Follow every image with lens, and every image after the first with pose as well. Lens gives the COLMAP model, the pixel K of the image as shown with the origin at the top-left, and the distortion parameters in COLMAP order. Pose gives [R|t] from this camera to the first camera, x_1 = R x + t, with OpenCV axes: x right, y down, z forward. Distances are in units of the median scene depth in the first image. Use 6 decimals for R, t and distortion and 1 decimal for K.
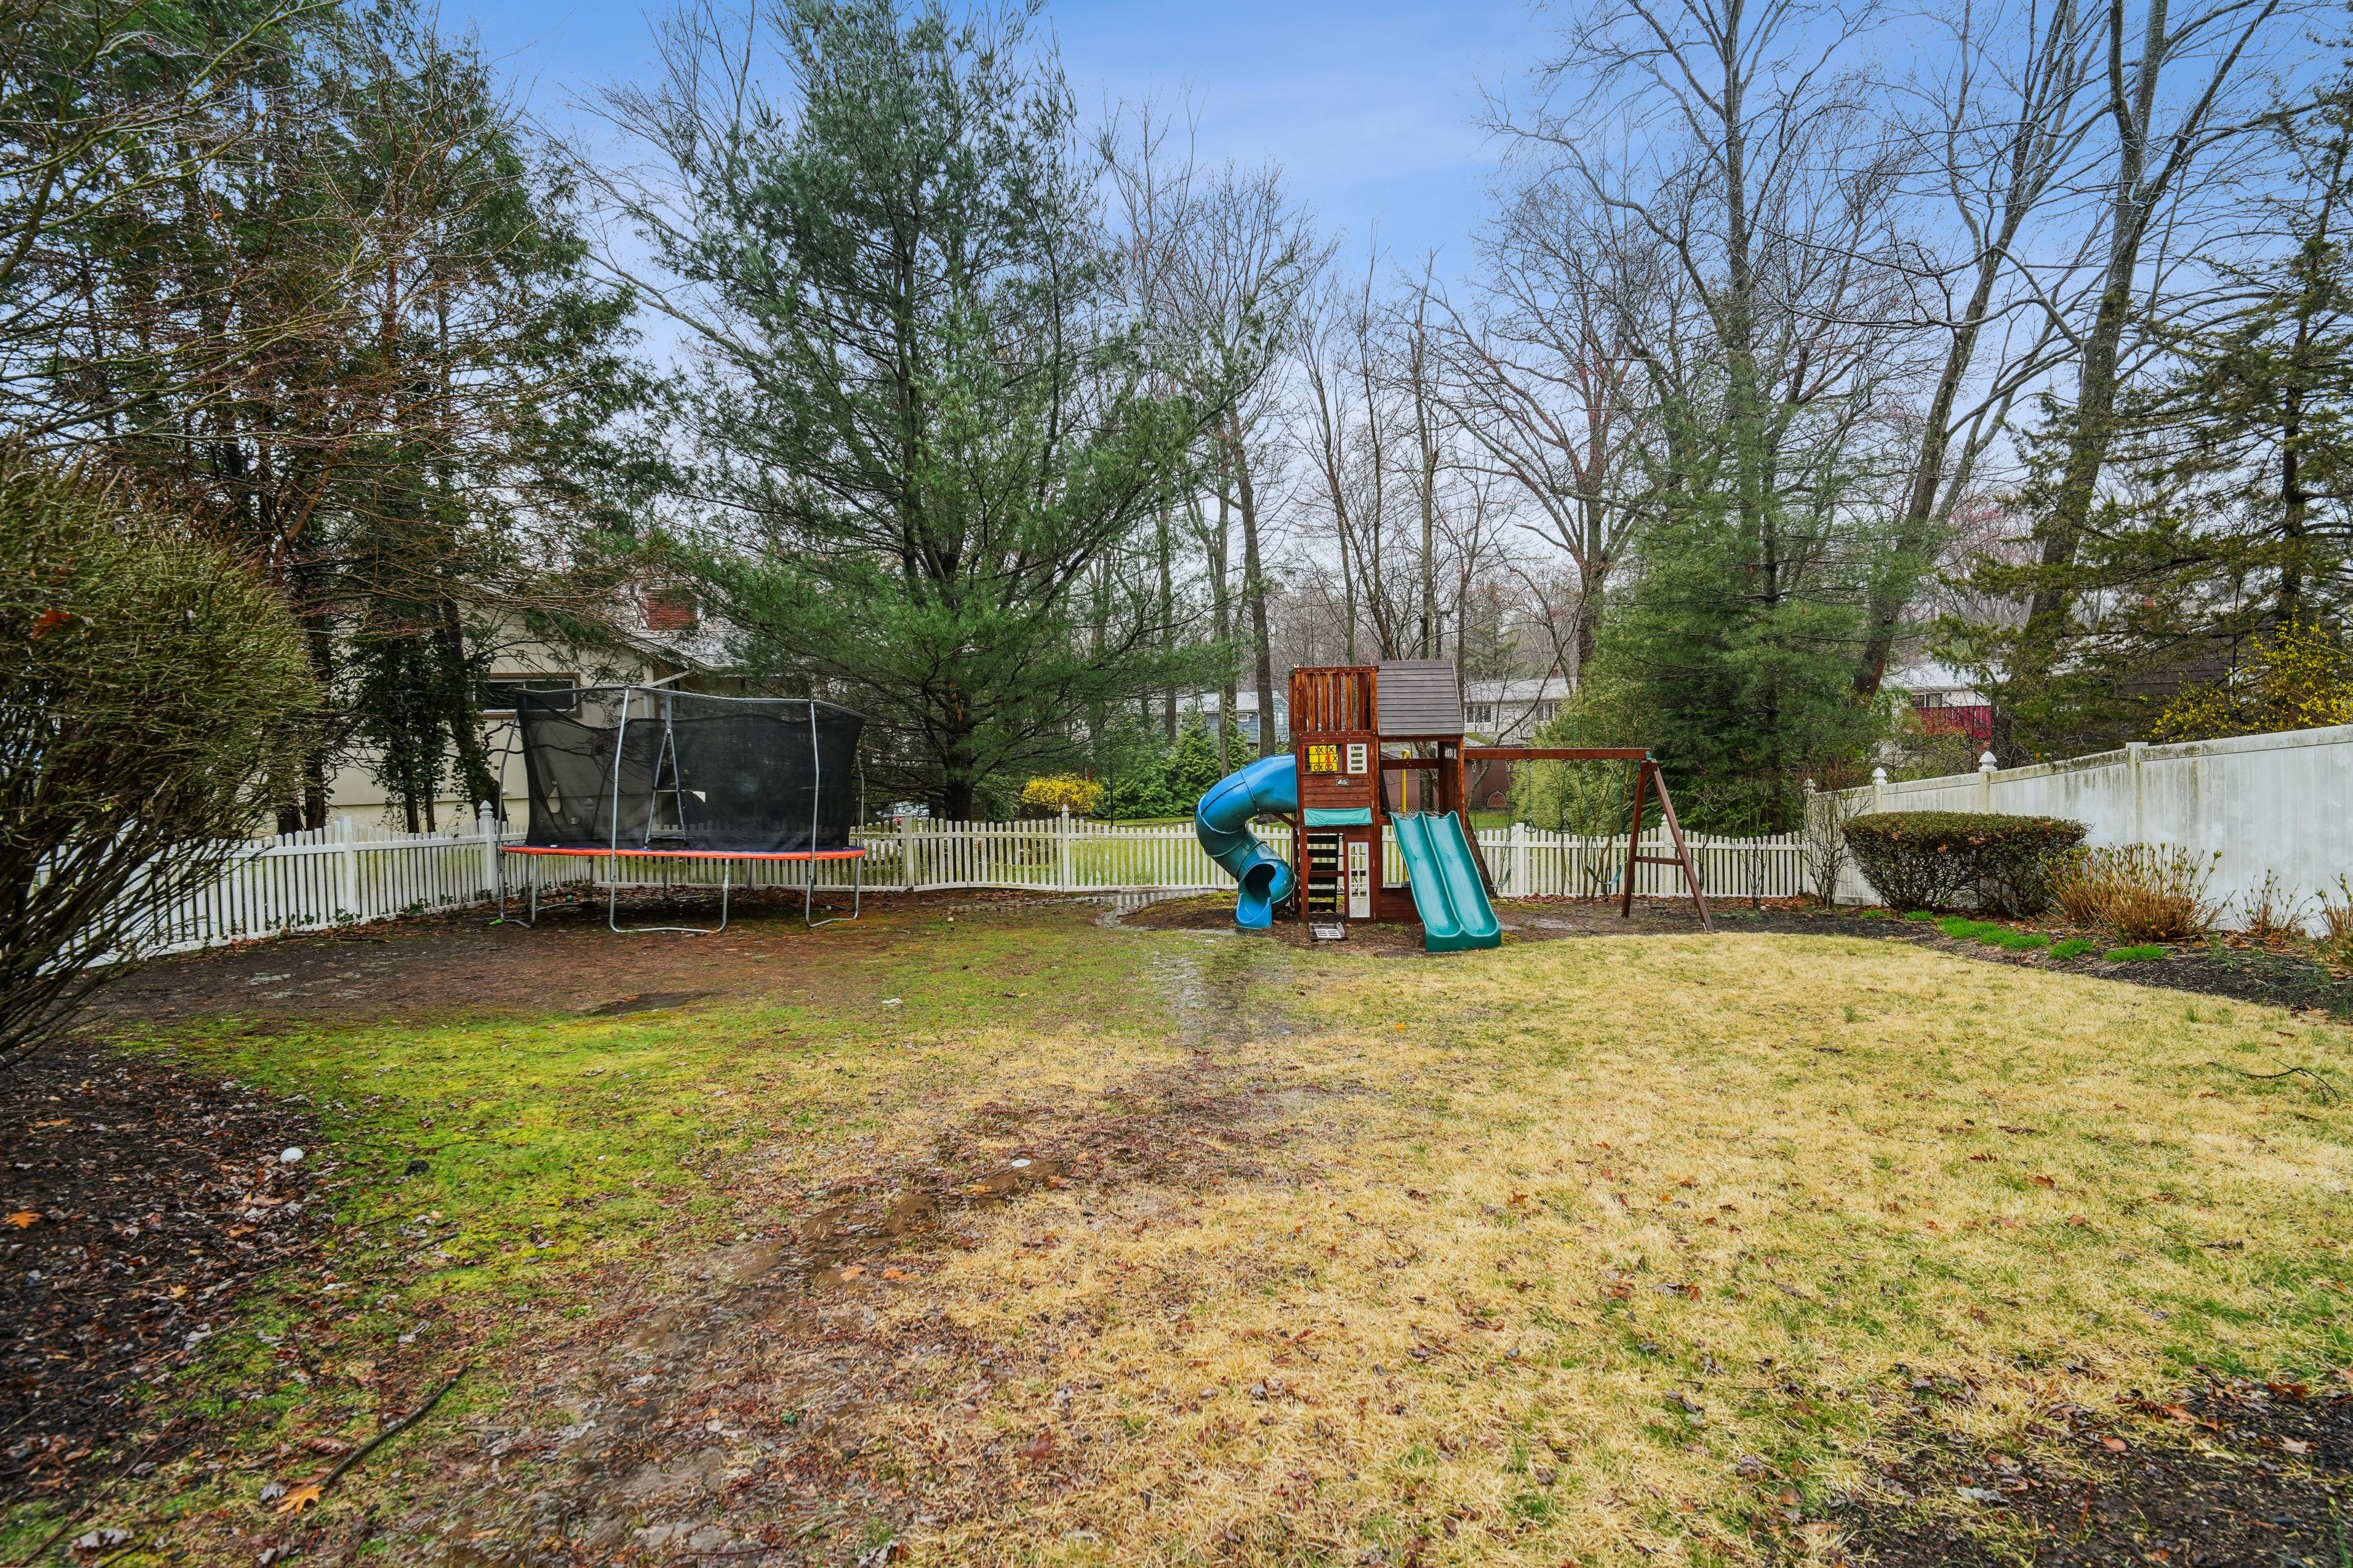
lens RADIAL K [[1115.8, 0, 1186.7], [0, 1115.8, 773.2], [0, 0, 1]] dist [0.000065, -0.001076]
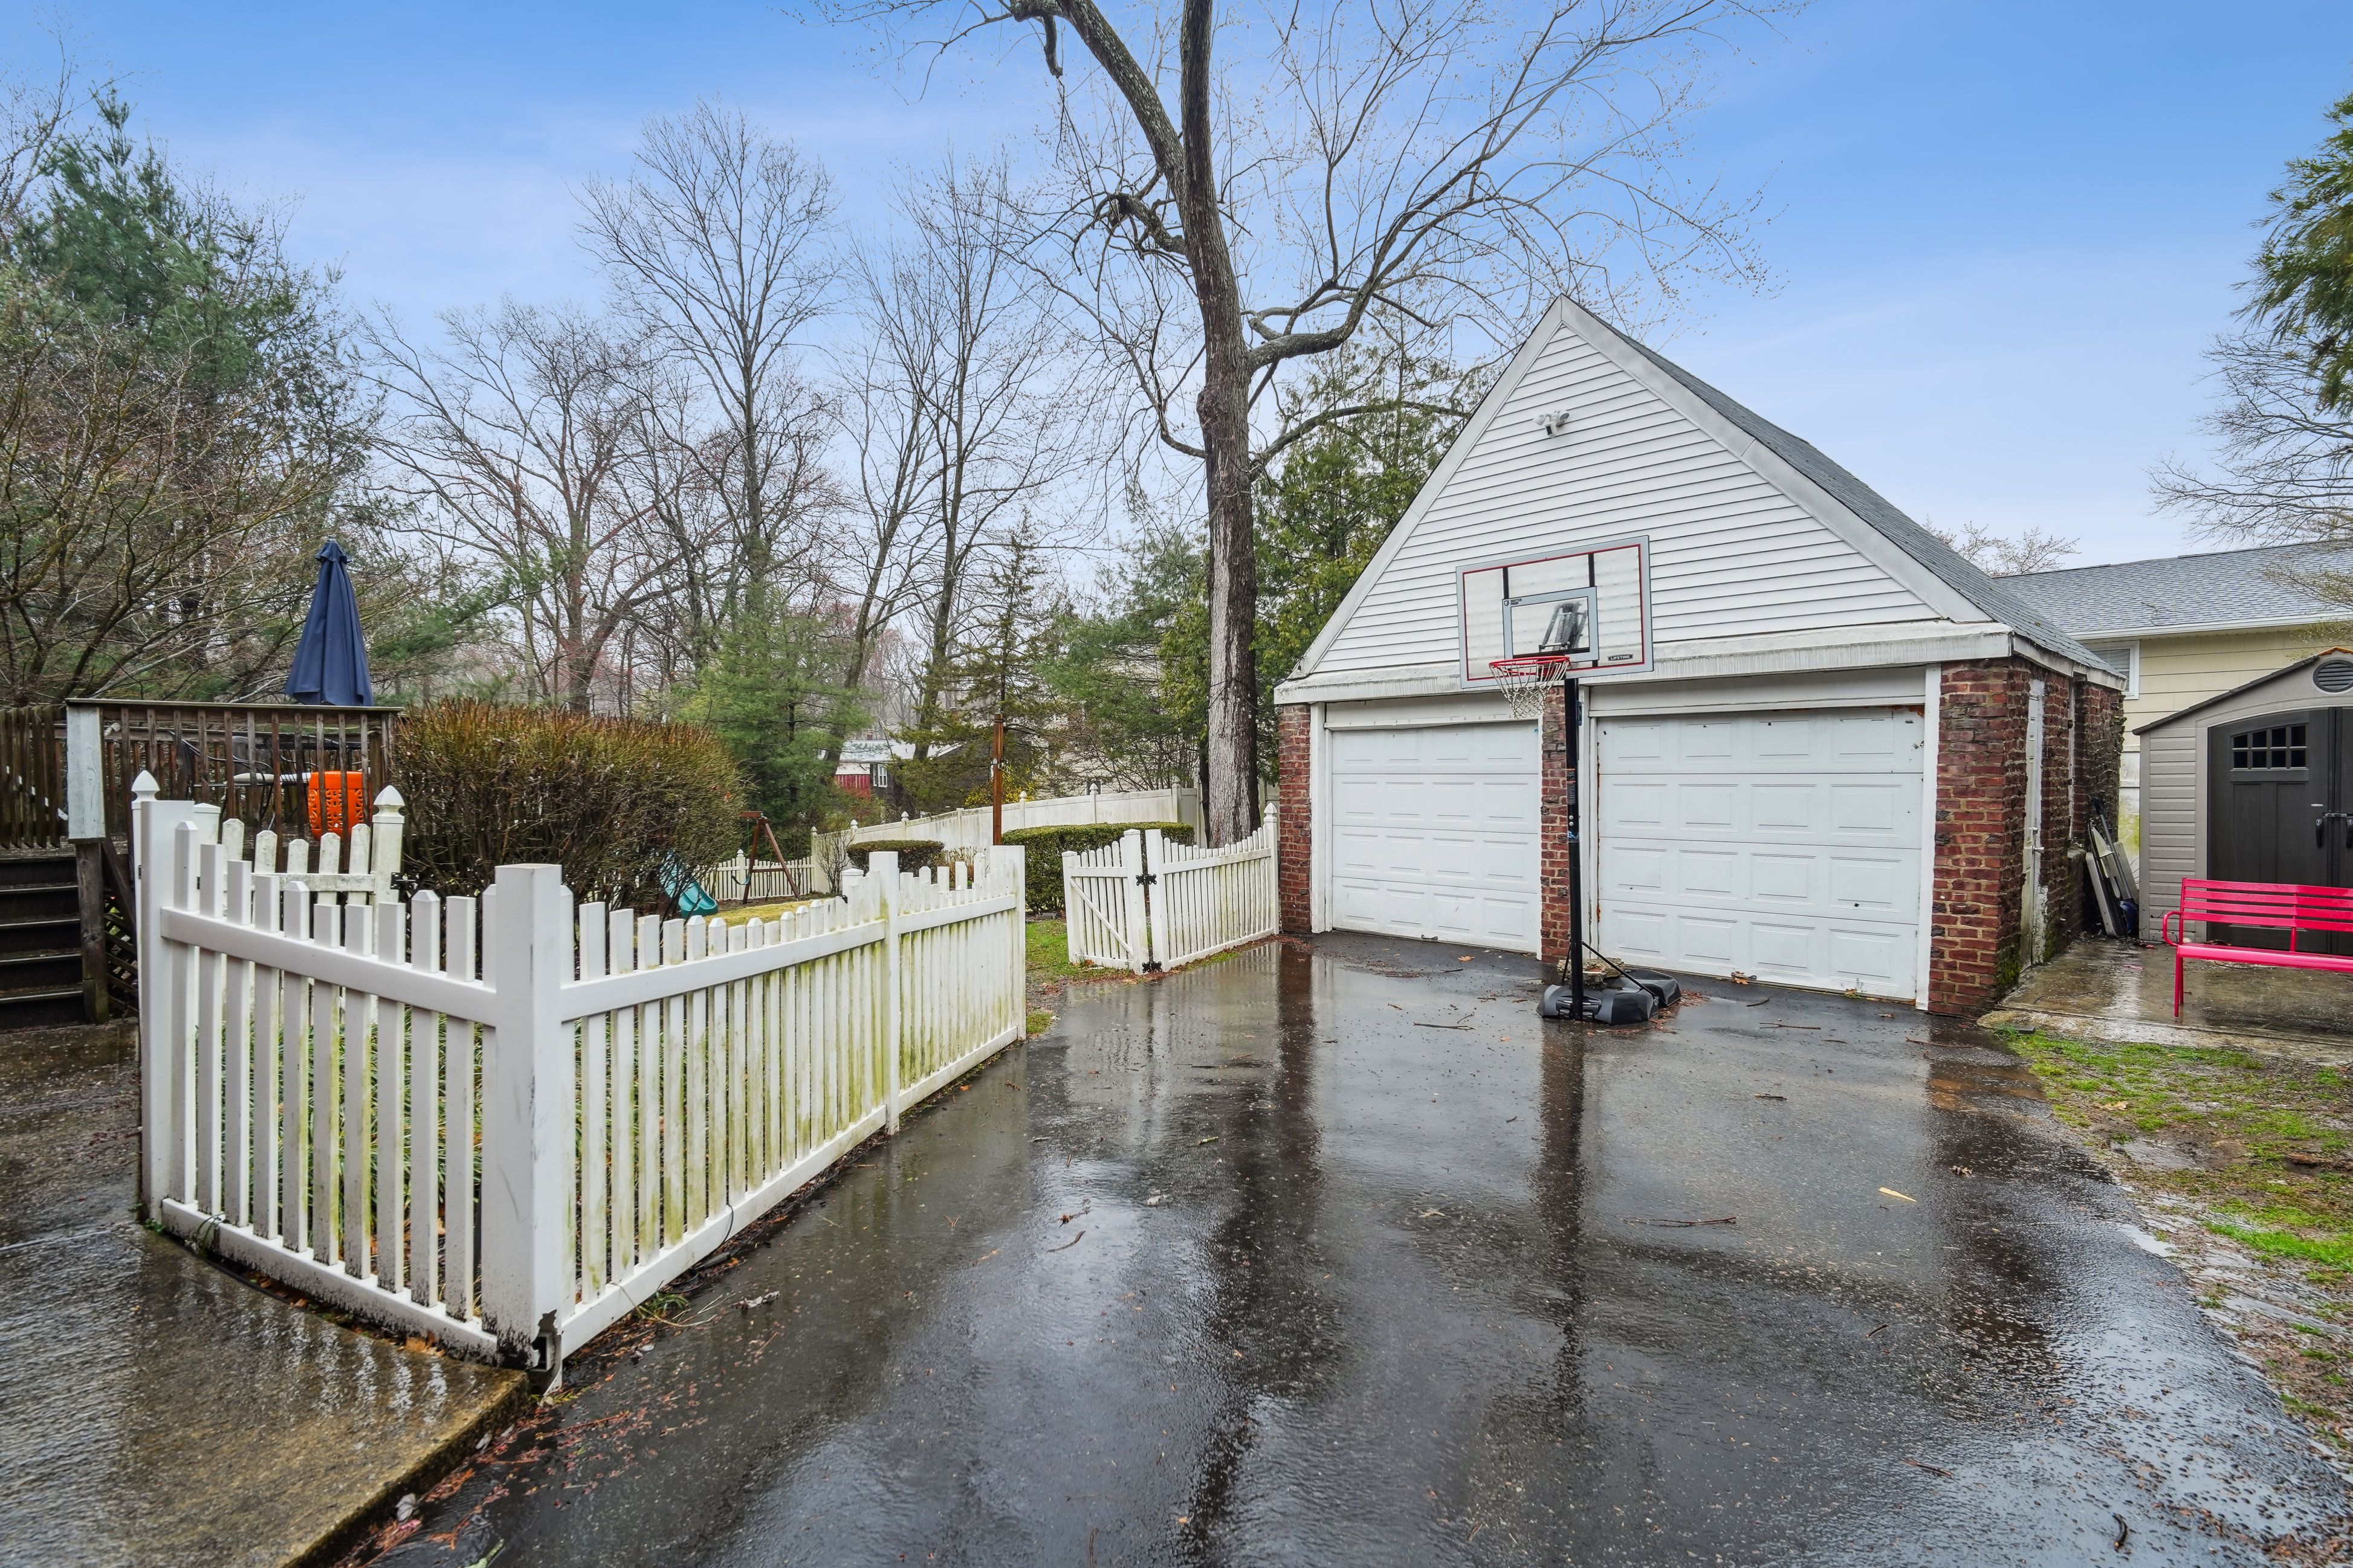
lens RADIAL K [[1115.8, 0, 1186.7], [0, 1115.8, 773.2], [0, 0, 1]] dist [0.000065, -0.001076]
pose [[0.602248, 0.017603, 0.798115, -0.510290], [0.019596, 0.999130, -0.036824, -0.002565], [-0.798069, 0.037817, 0.601379, -0.560135]]
